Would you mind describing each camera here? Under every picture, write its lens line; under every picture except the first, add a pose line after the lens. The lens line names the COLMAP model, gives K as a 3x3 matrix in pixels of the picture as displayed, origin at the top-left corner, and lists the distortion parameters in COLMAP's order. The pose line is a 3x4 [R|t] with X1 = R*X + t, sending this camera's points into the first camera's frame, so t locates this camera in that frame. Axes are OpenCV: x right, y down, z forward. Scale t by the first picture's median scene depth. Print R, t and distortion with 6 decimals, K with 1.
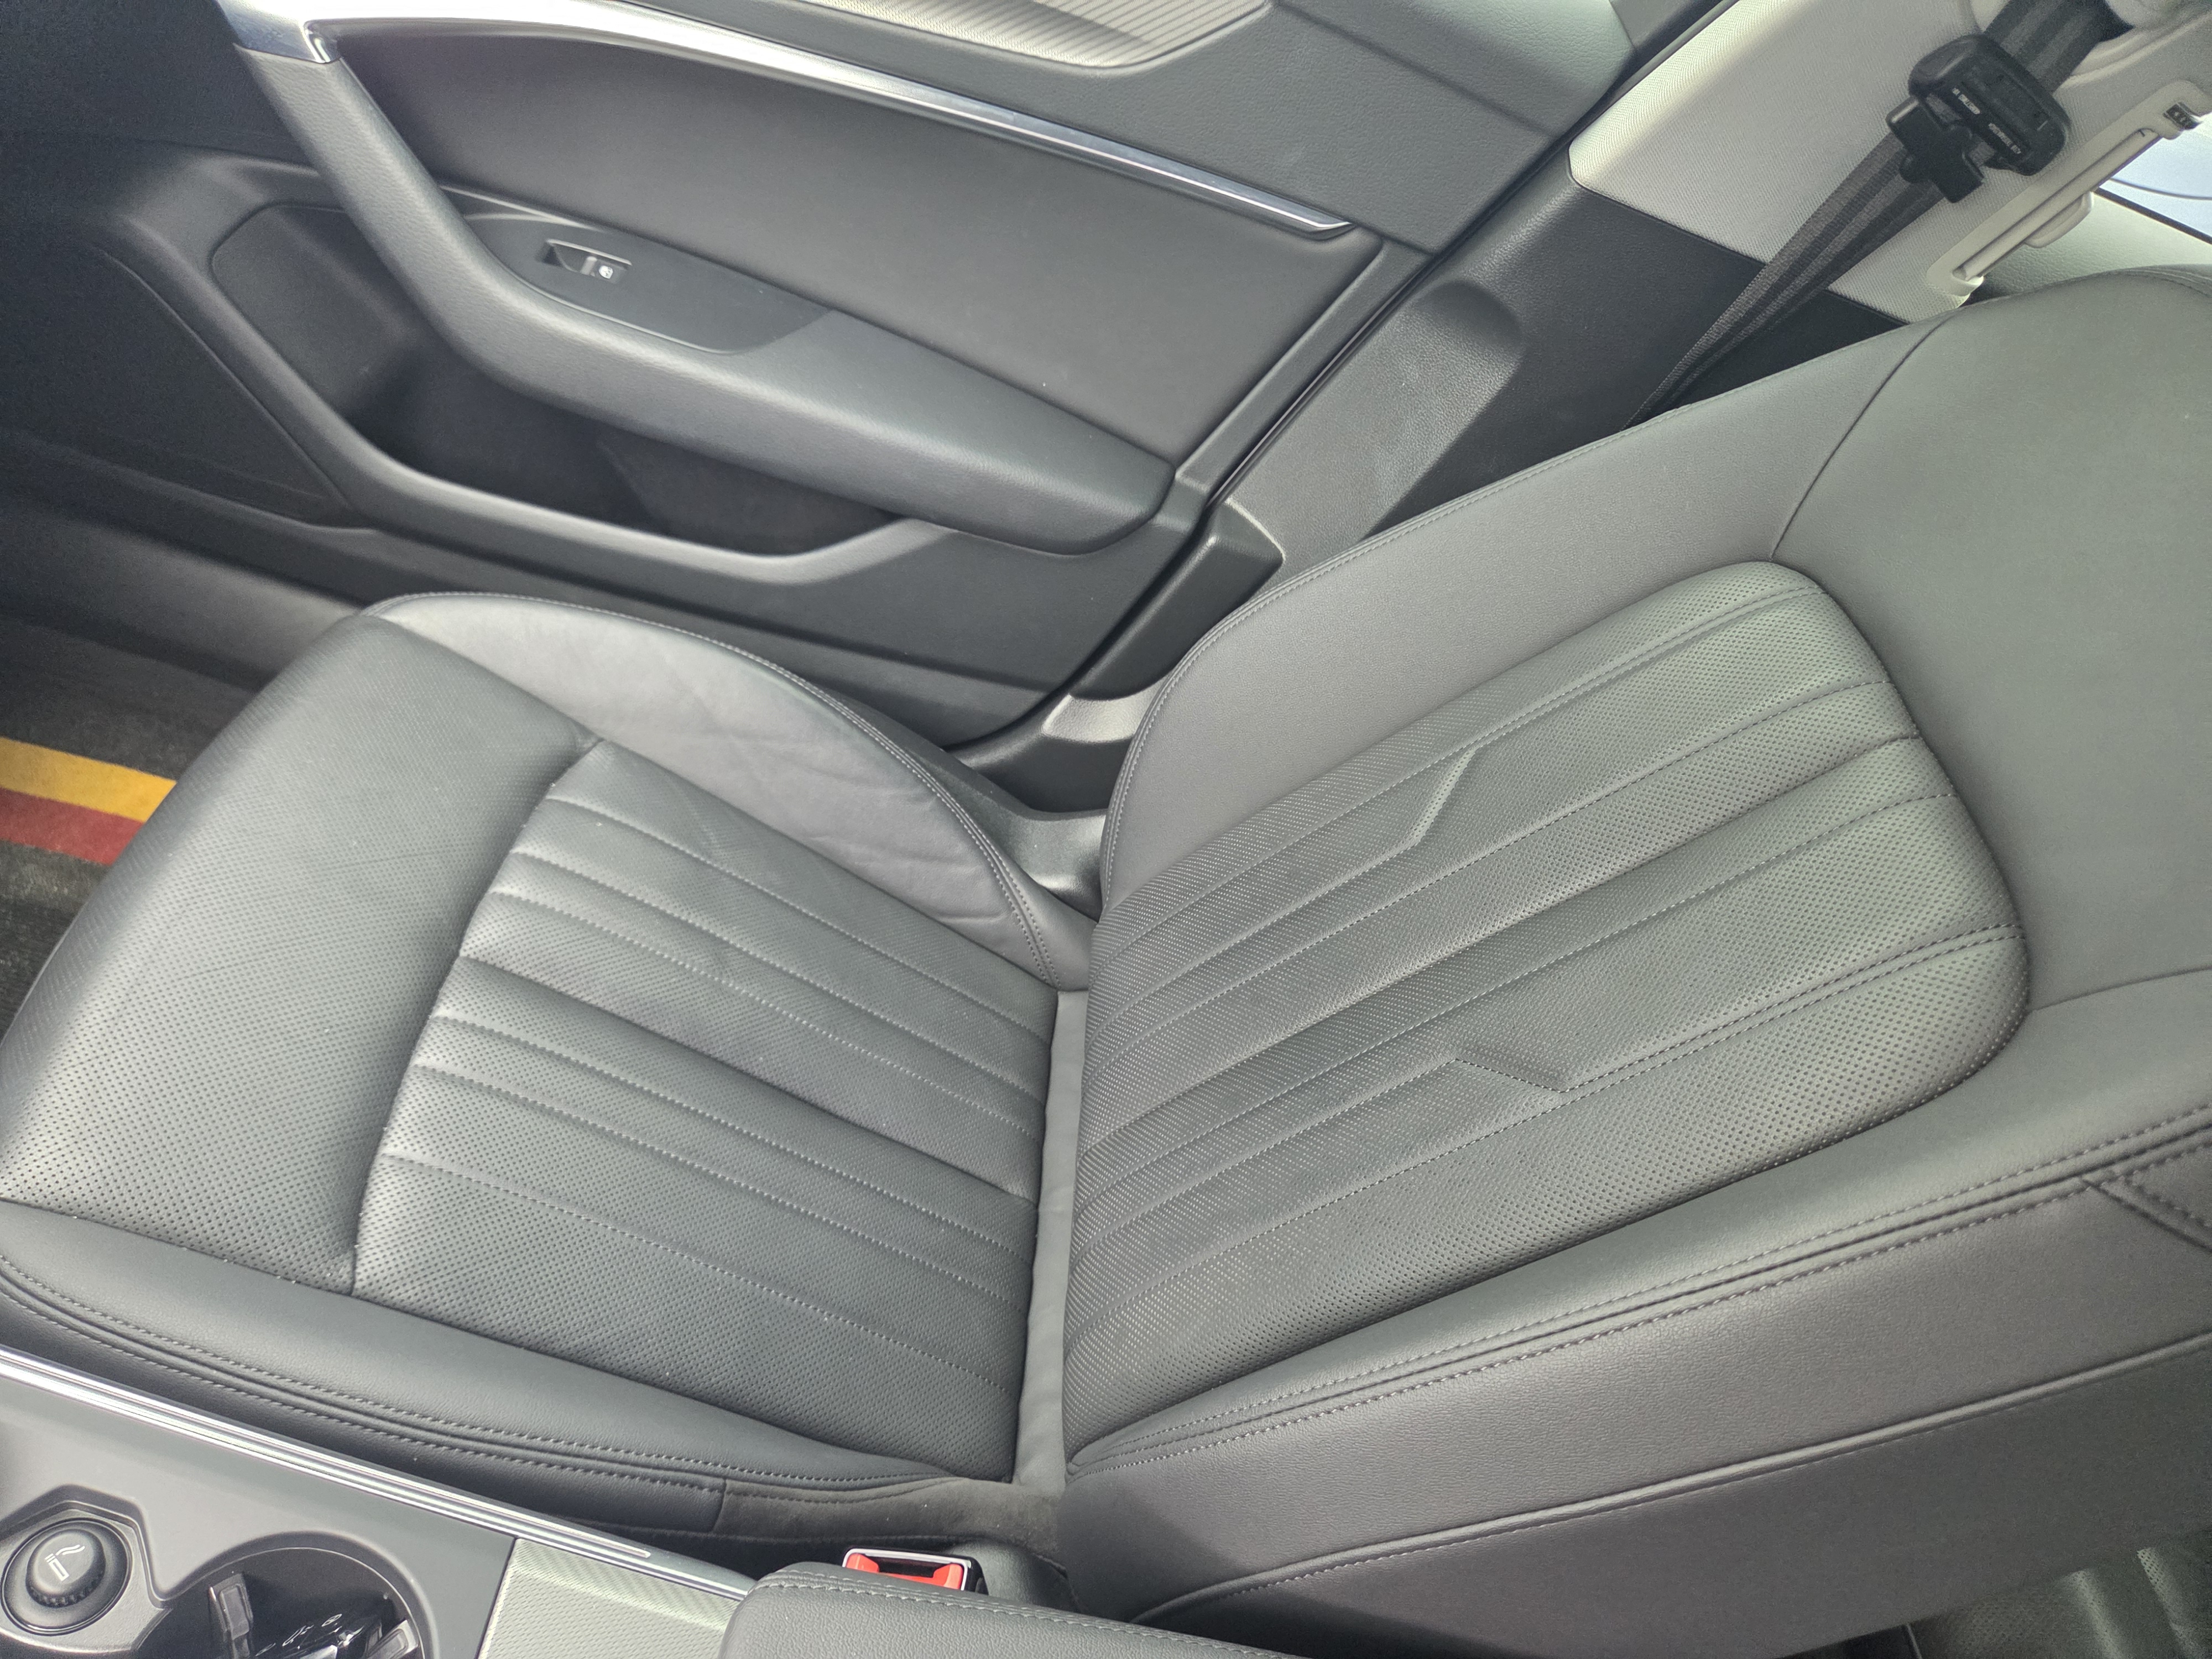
lens RADIAL K [[1506.3, 0, 1052.7], [0, 1506.3, 825.0], [0, 0, 1]] dist [0.072308, -0.069074]
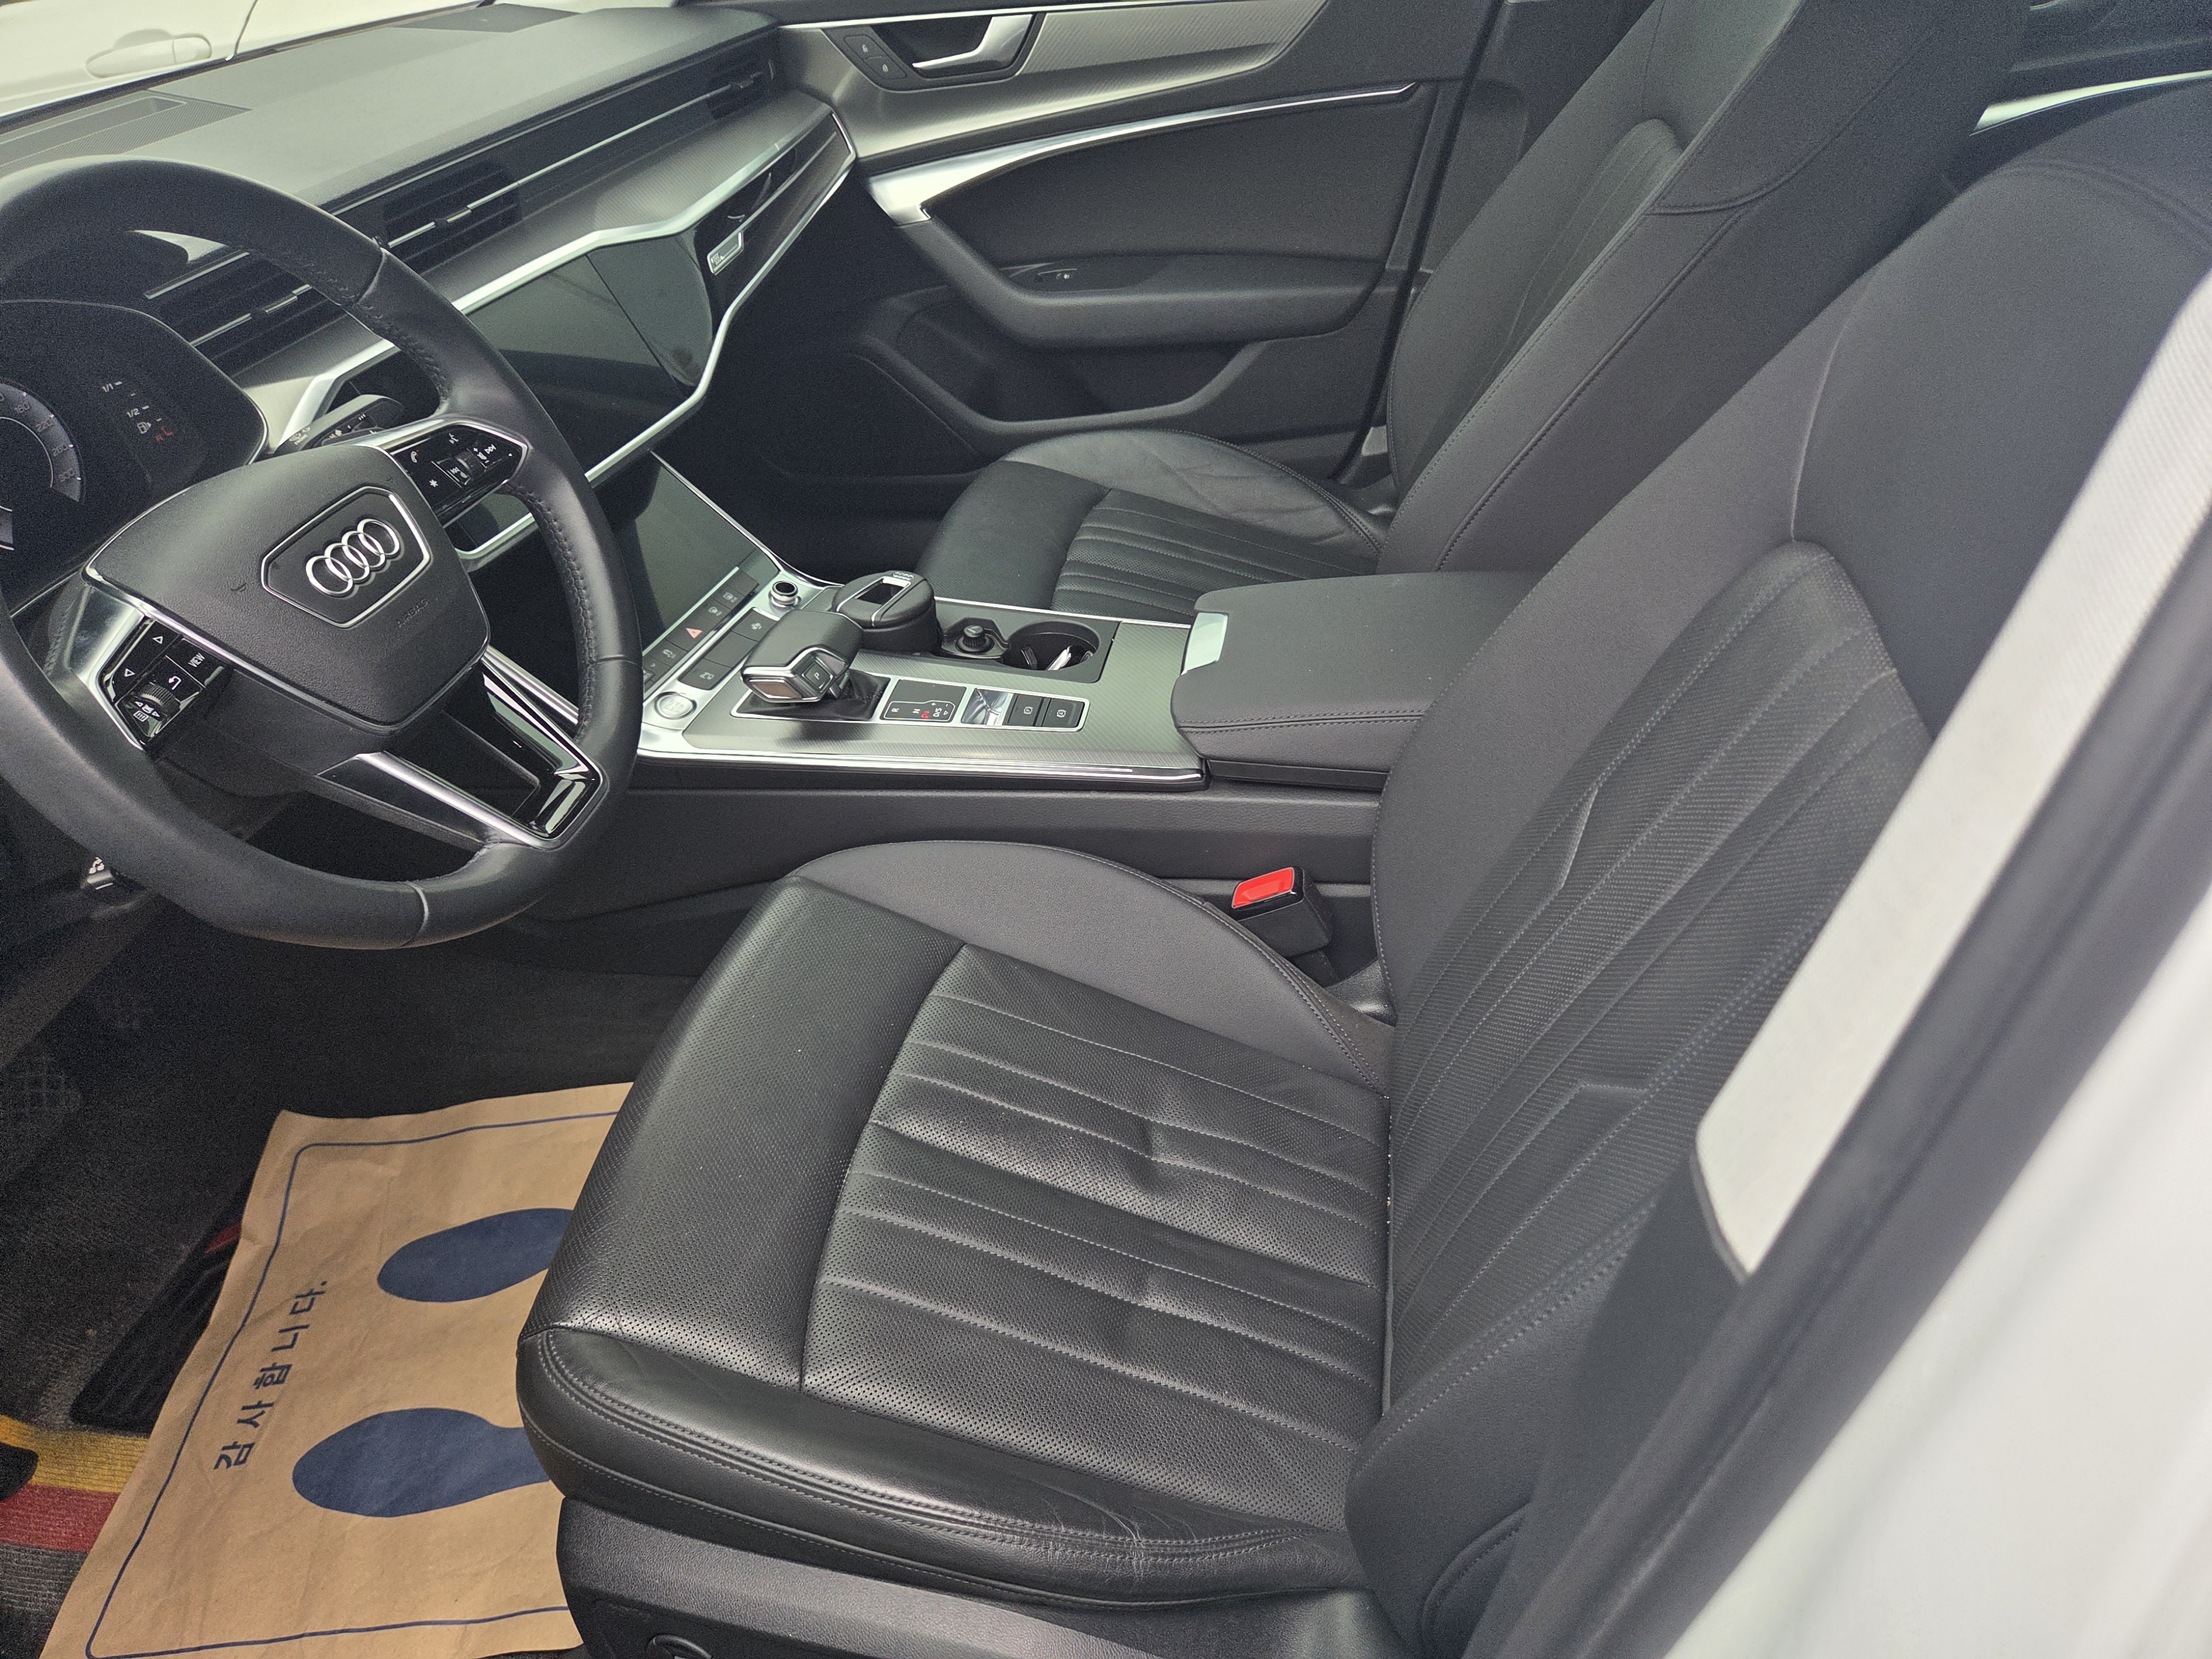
lens RADIAL K [[1471.2, 0, 1099.0], [0, 1471.2, 842.7], [0, 0, 1]] dist [0.059374, -0.059126]
pose [[0.907896, -0.270986, -0.319831, 0.165647], [0.223976, 0.958511, -0.176328, 0.694625], [0.354344, 0.088453, 0.930922, -0.718494]]
